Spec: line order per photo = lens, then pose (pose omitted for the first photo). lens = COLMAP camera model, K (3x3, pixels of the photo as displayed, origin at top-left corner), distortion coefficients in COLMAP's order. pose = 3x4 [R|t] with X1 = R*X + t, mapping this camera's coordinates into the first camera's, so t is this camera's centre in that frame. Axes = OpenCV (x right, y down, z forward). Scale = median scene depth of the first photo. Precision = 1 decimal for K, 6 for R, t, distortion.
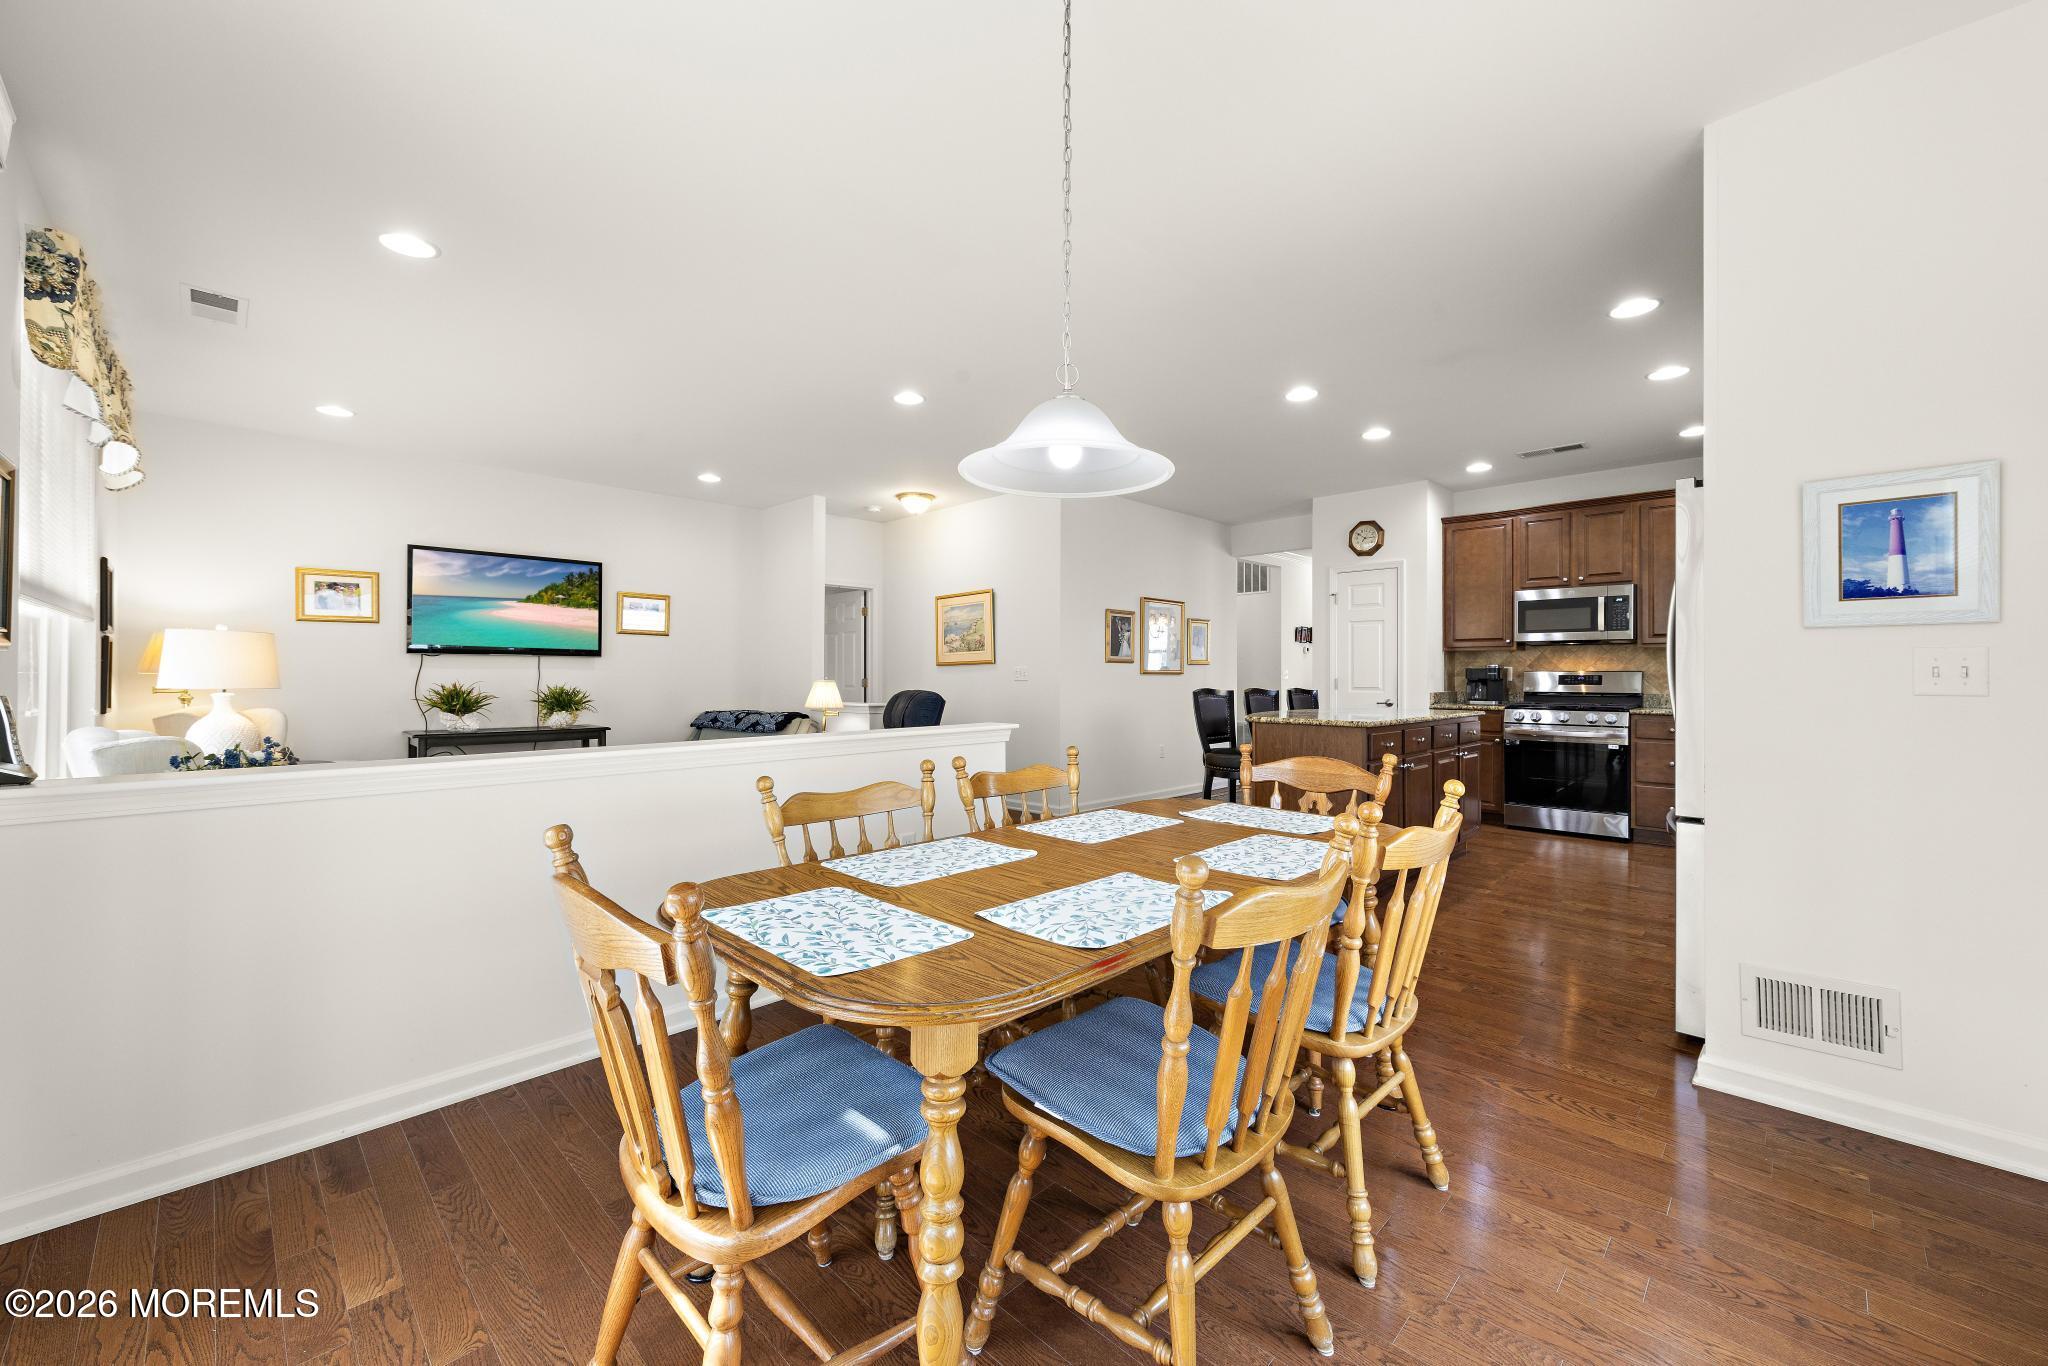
lens RADIAL K [[771.3, 0, 1033.0], [0, 771.3, 671.3], [0, 0, 1]] dist [-0.009154, 0.000842]
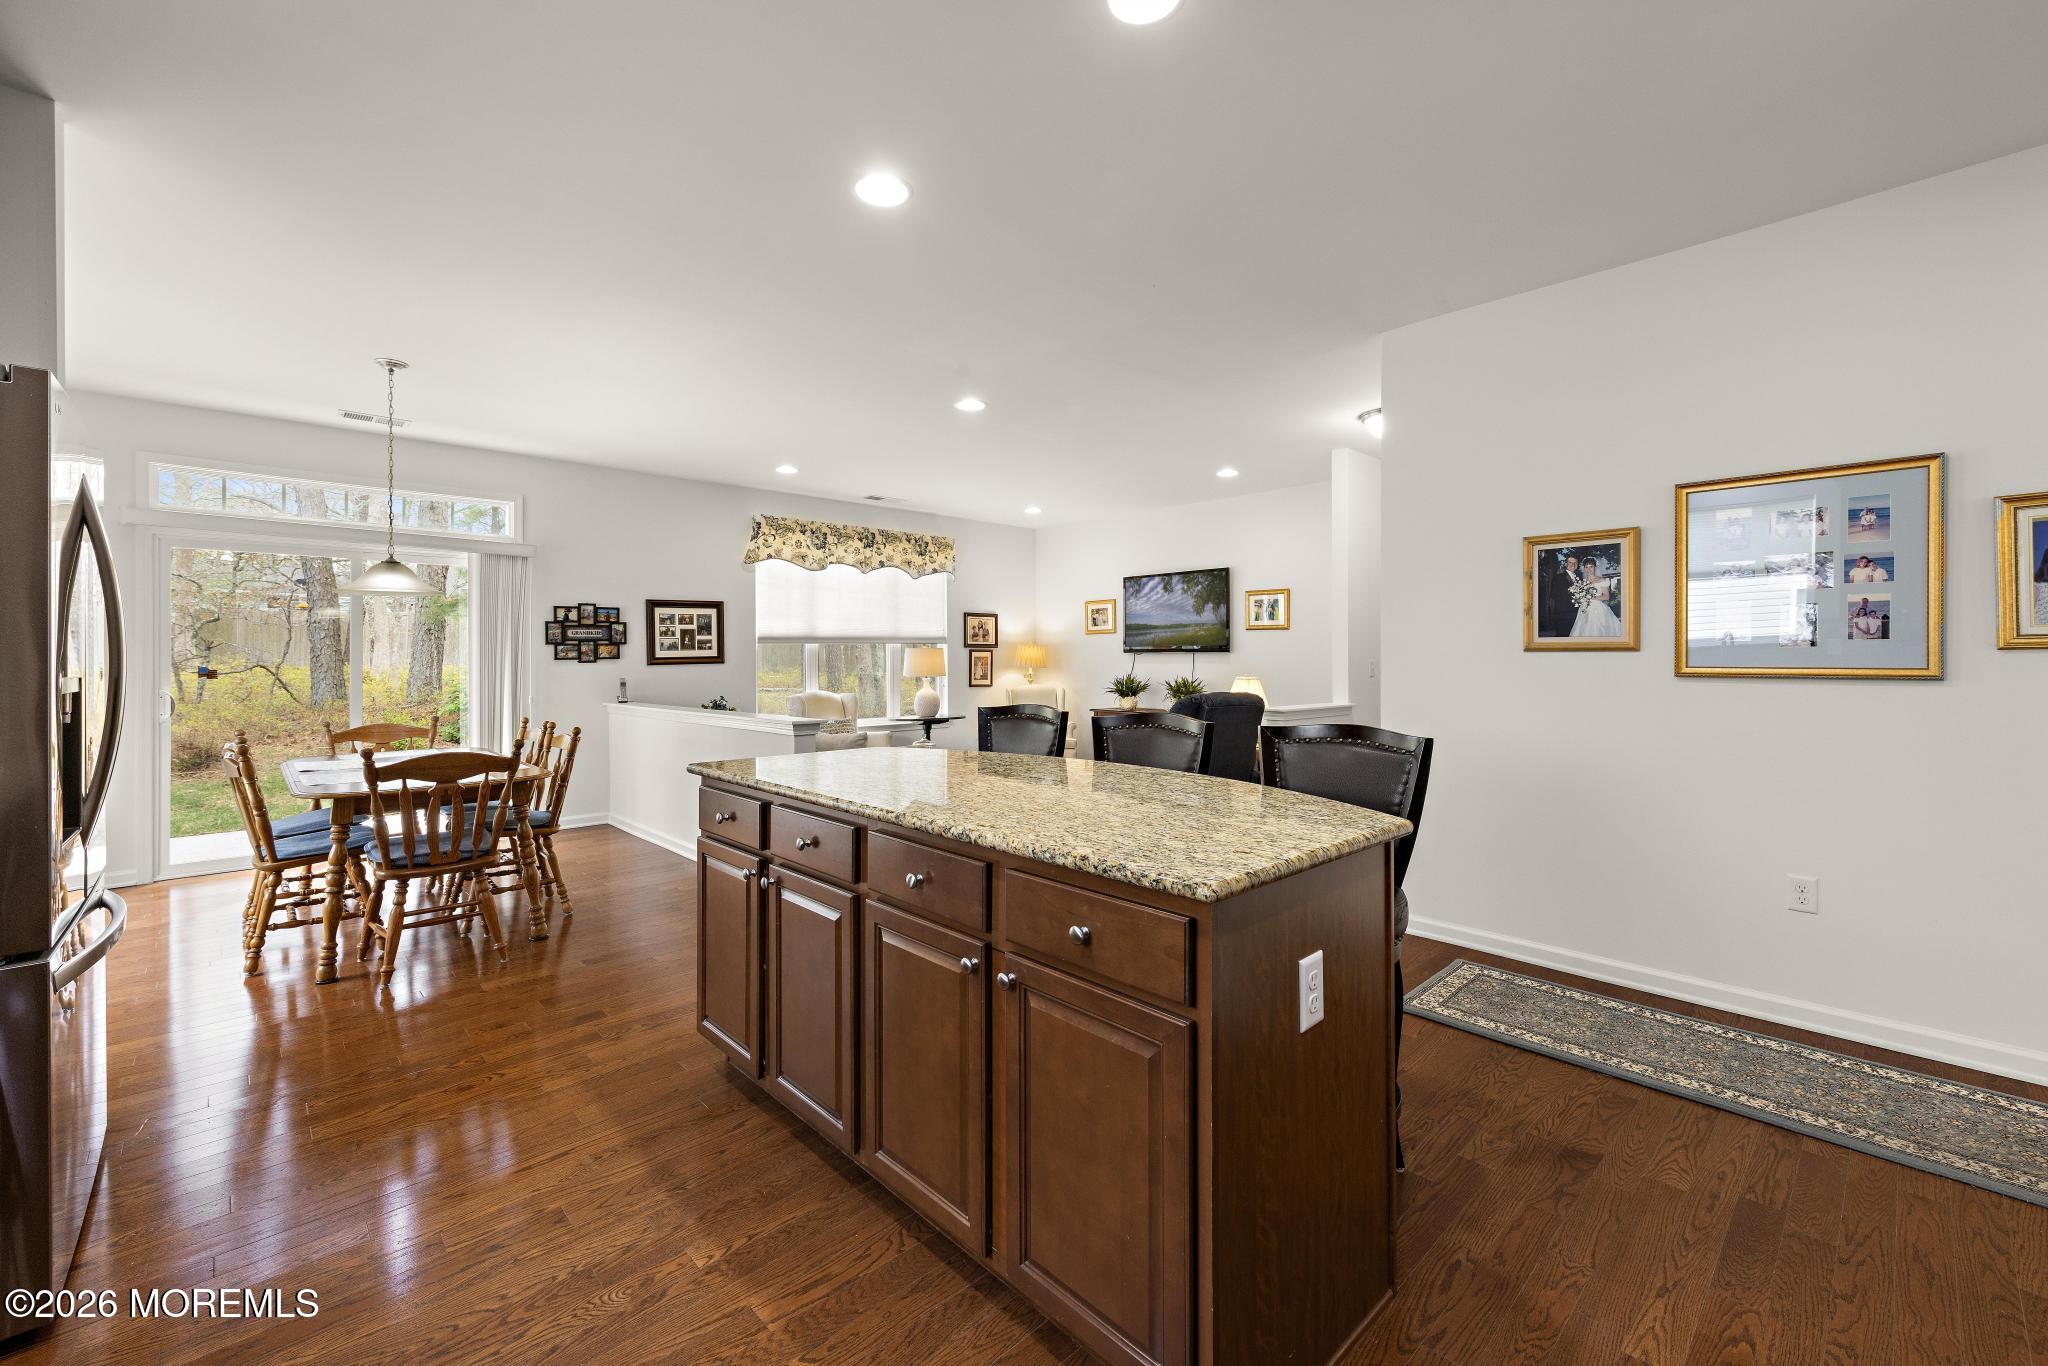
lens RADIAL K [[837.1, 0, 1048.7], [0, 837.1, 655.9], [0, 0, 1]] dist [-0.010071, -0.000873]
pose [[-0.009037, -0.005958, -0.999941, 0.656063], [0.008890, 0.999942, -0.006039, -0.008721], [0.999920, -0.008944, -0.008983, 0.766572]]
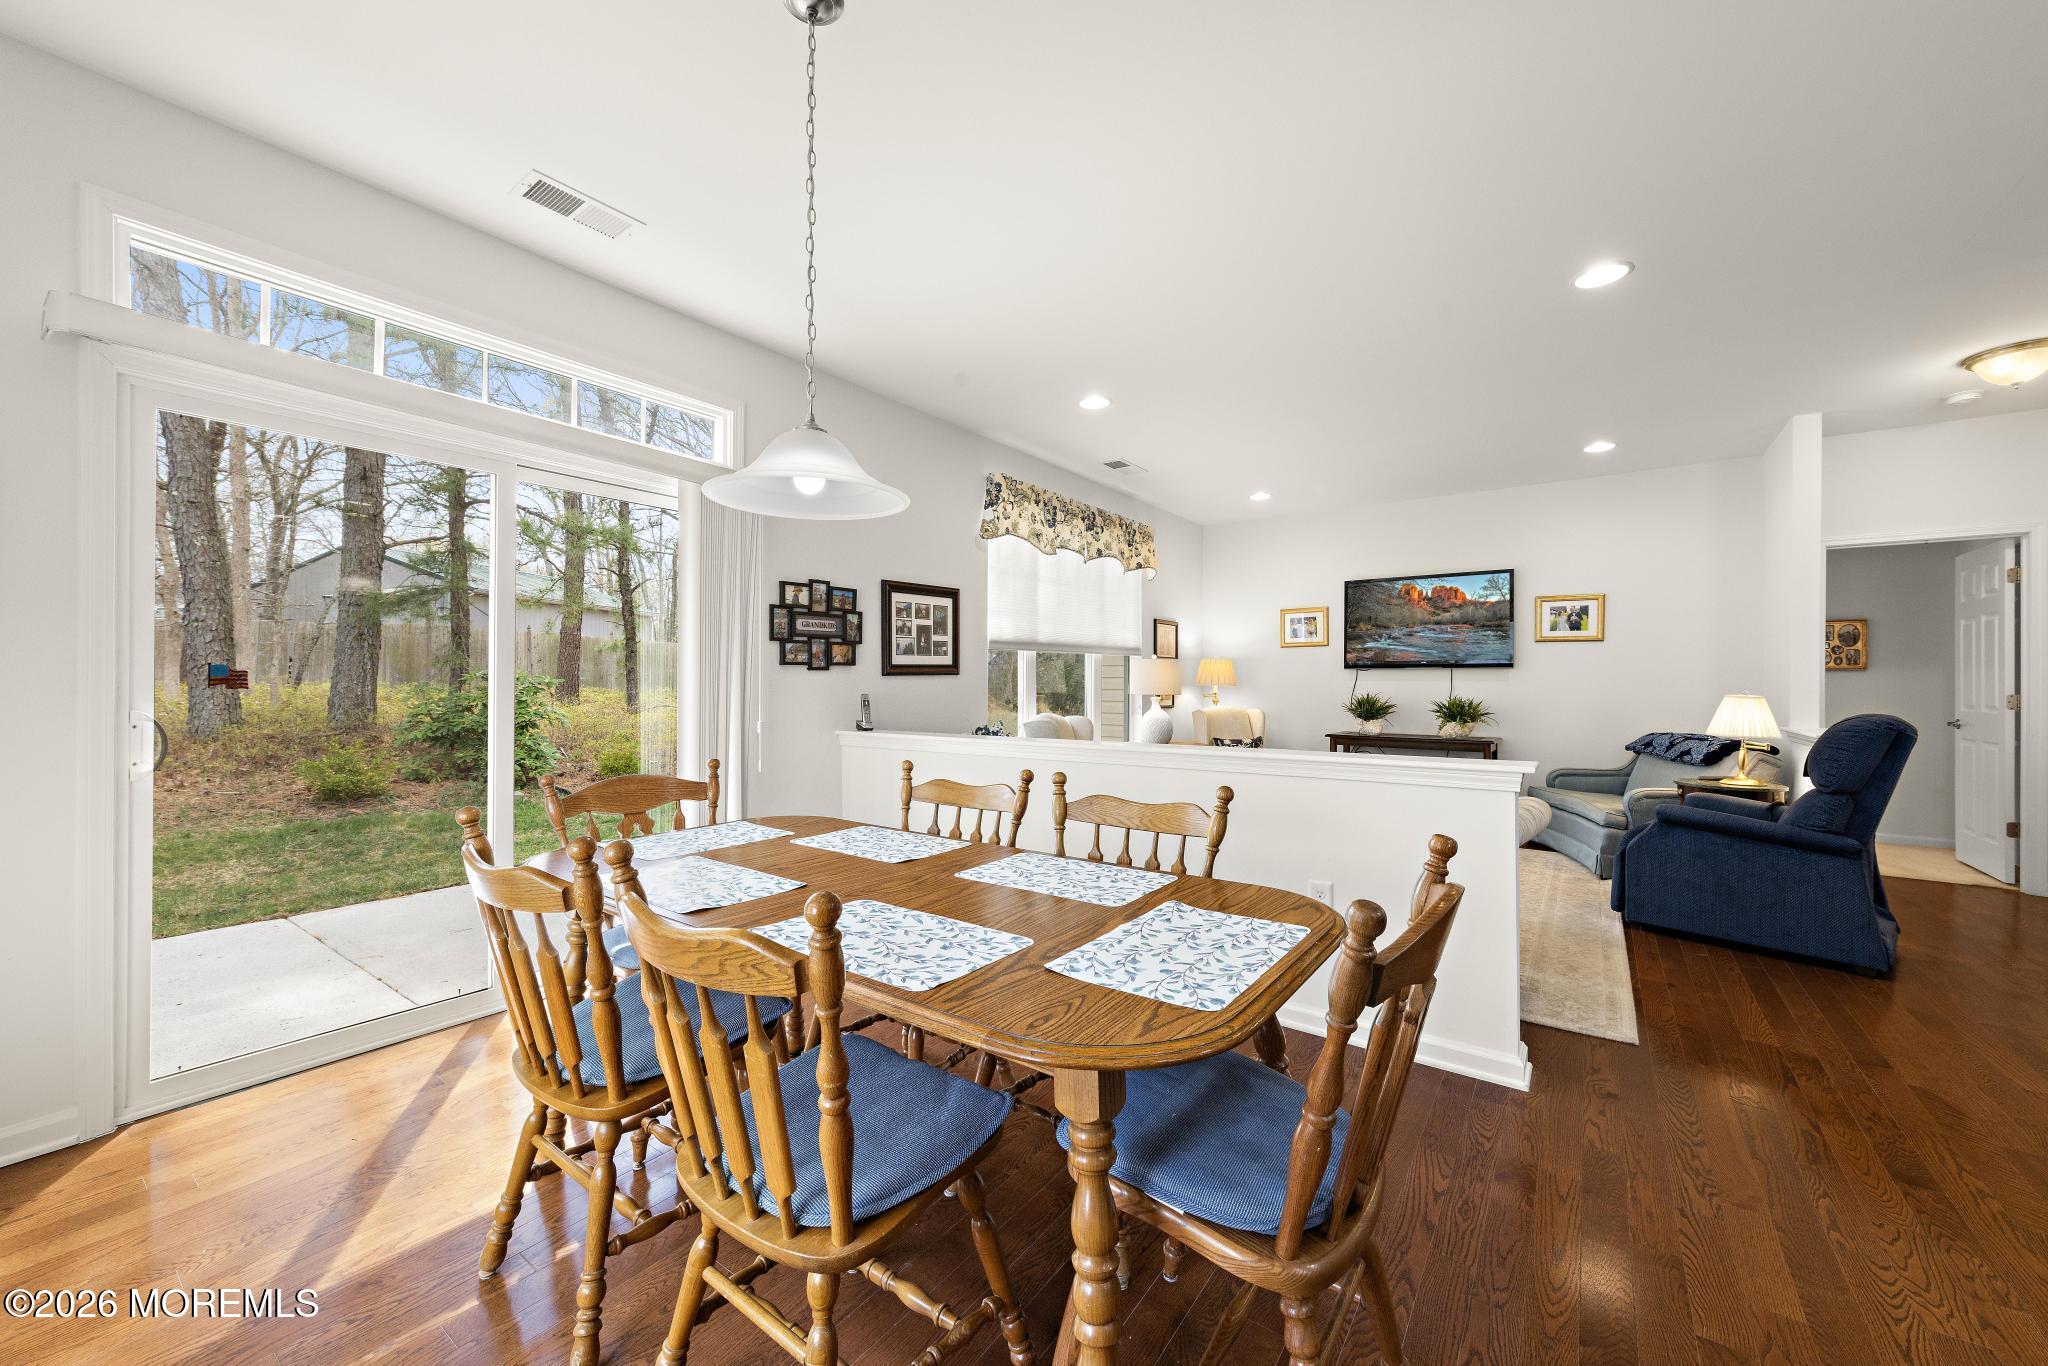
lens RADIAL K [[771.3, 0, 1034.5], [0, 771.3, 687.1], [0, 0, 1]] dist [-0.009154, 0.000842]
pose [[0.150118, 0.001363, -0.988667, 0.289990], [0.002938, 0.999994, 0.001825, 0.001294], [0.988664, -0.003179, 0.150113, 0.282252]]
